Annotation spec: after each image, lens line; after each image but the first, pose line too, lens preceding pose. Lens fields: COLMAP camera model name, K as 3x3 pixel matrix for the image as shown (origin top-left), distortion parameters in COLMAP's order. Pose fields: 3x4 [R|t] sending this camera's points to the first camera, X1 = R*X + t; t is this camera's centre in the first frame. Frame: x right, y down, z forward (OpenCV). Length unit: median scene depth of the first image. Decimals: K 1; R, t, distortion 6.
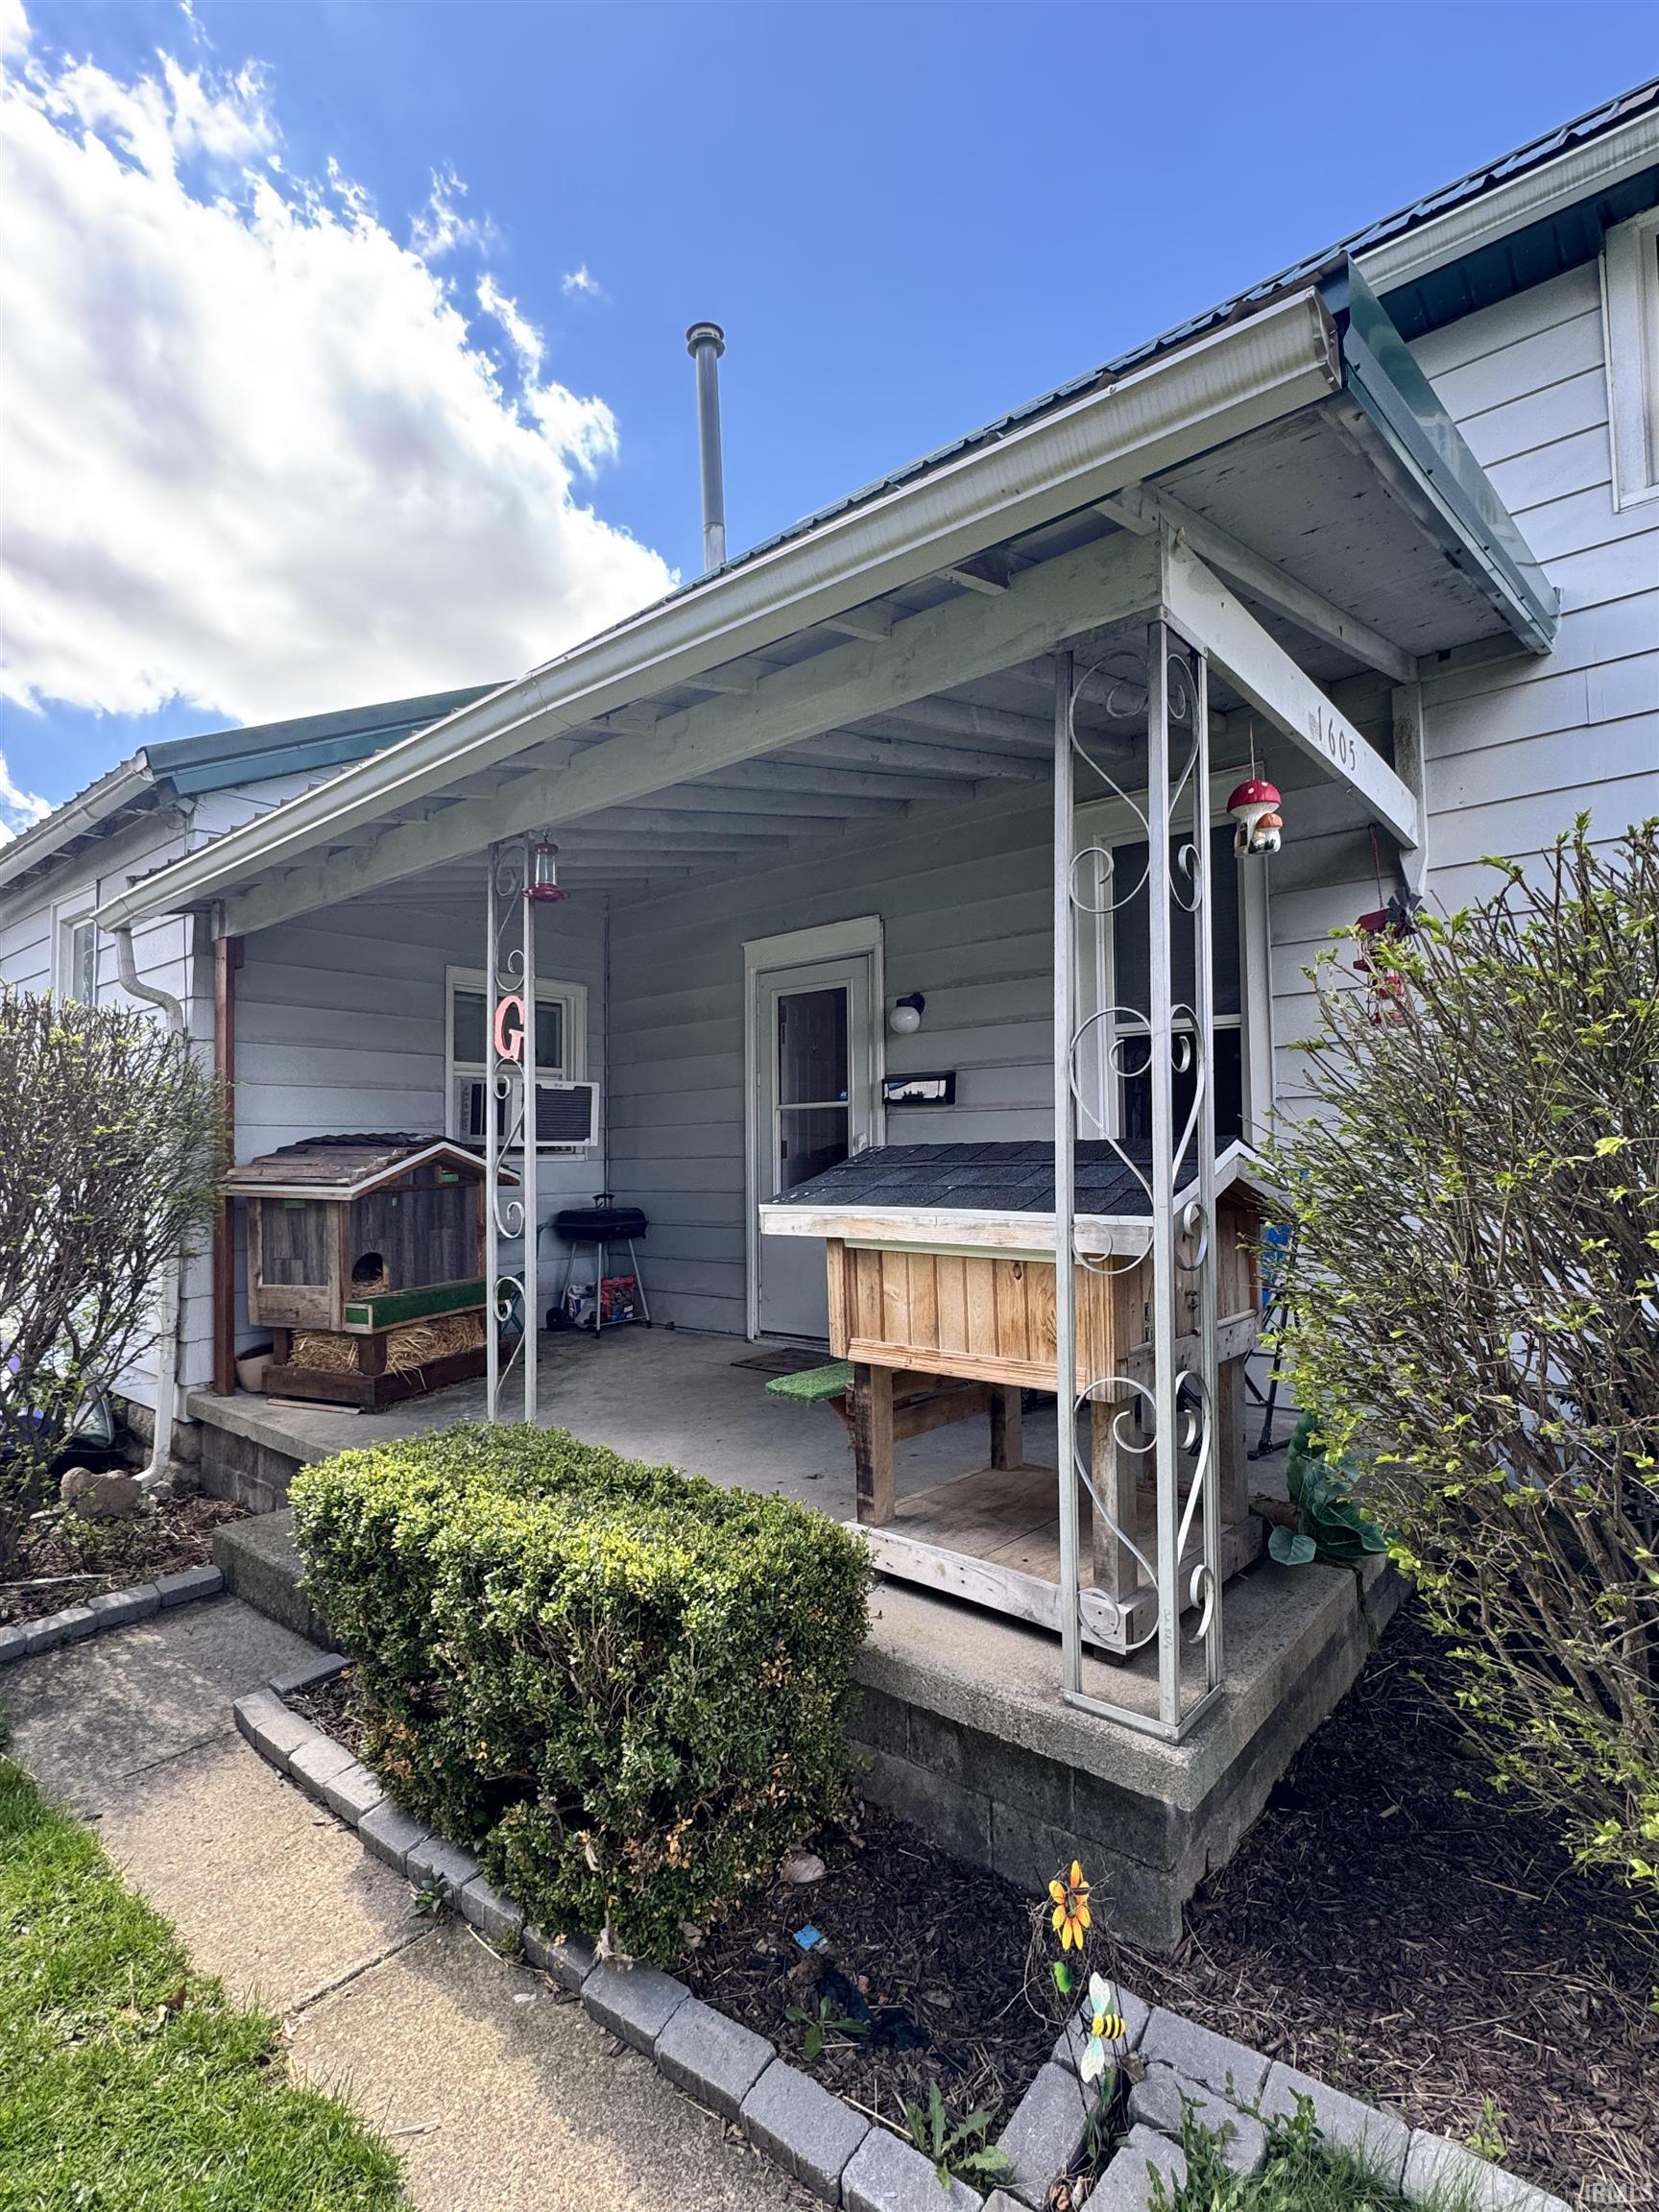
lens RADIAL K [[1077.9, 0, 835.8], [0, 1077.9, 1107.3], [0, 0, 1]] dist [-0.004818, 0.001347]
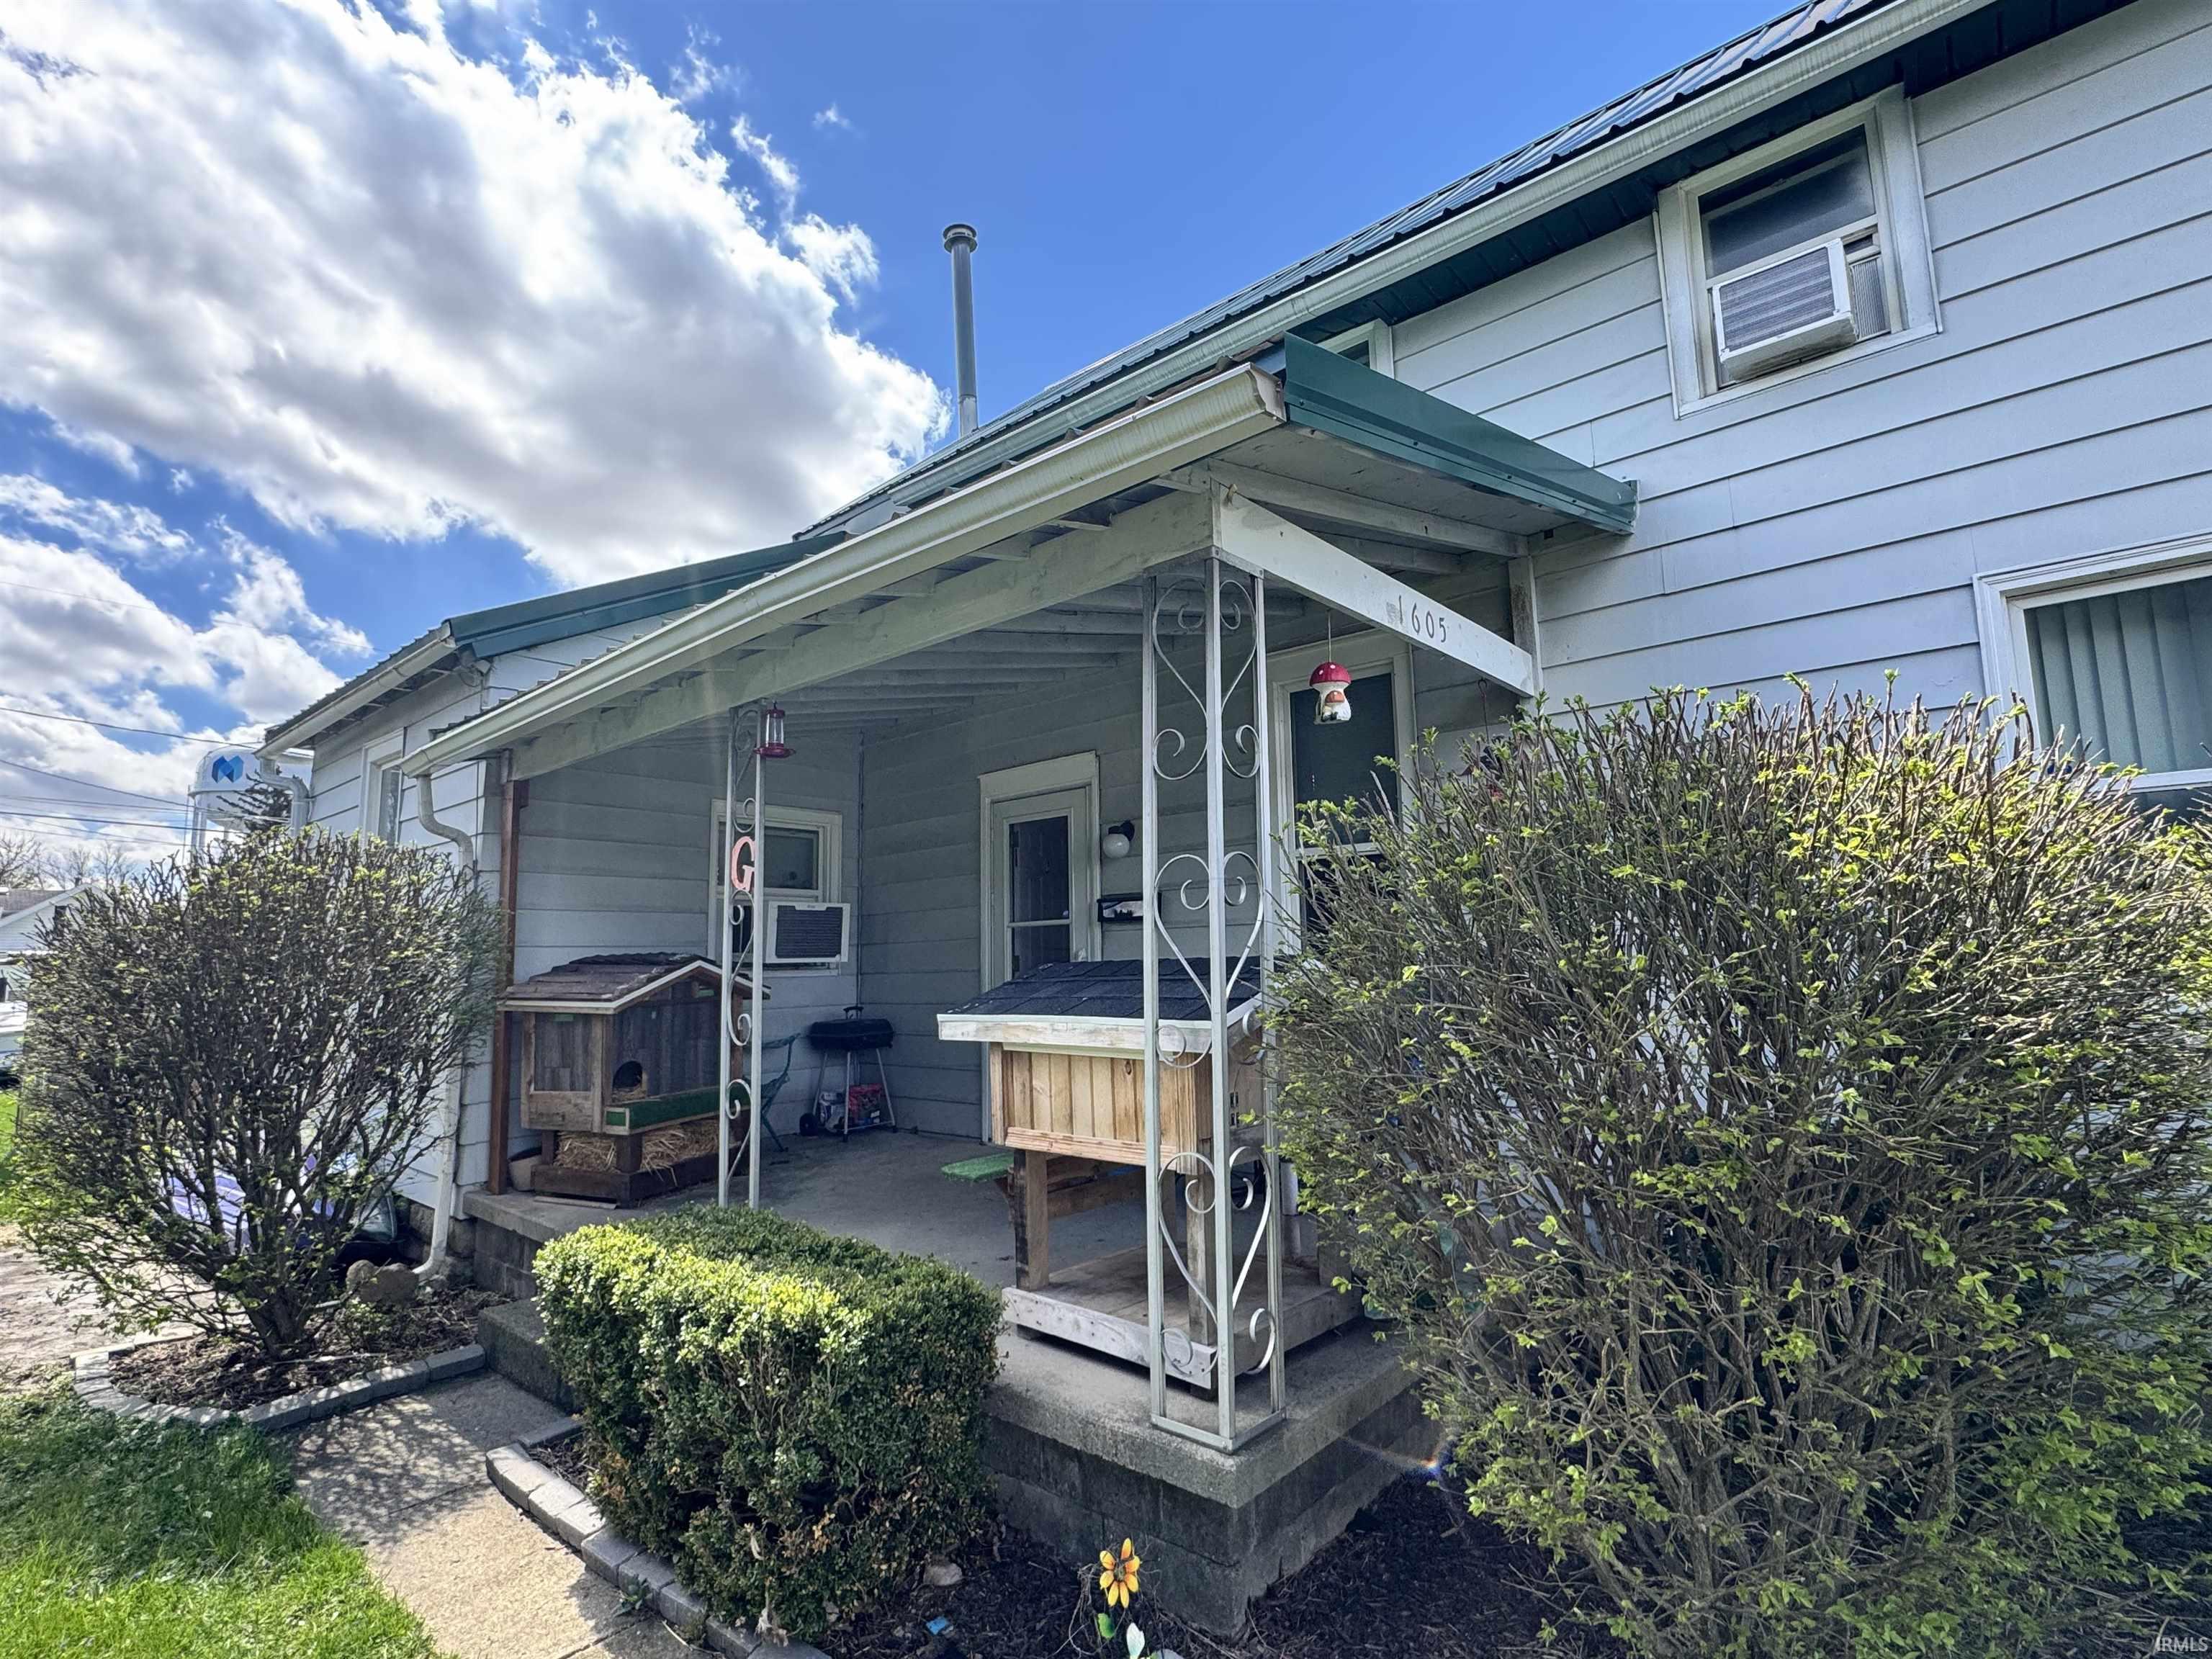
lens RADIAL K [[1077.9, 0, 1108.8], [0, 1077.9, 826.9], [0, 0, 1]] dist [-0.004818, 0.001347]
pose [[0.999742, -0.012017, -0.019269, 0.150105], [0.010387, 0.996531, -0.082576, -0.016781], [0.020194, 0.082354, 0.996398, -0.207260]]
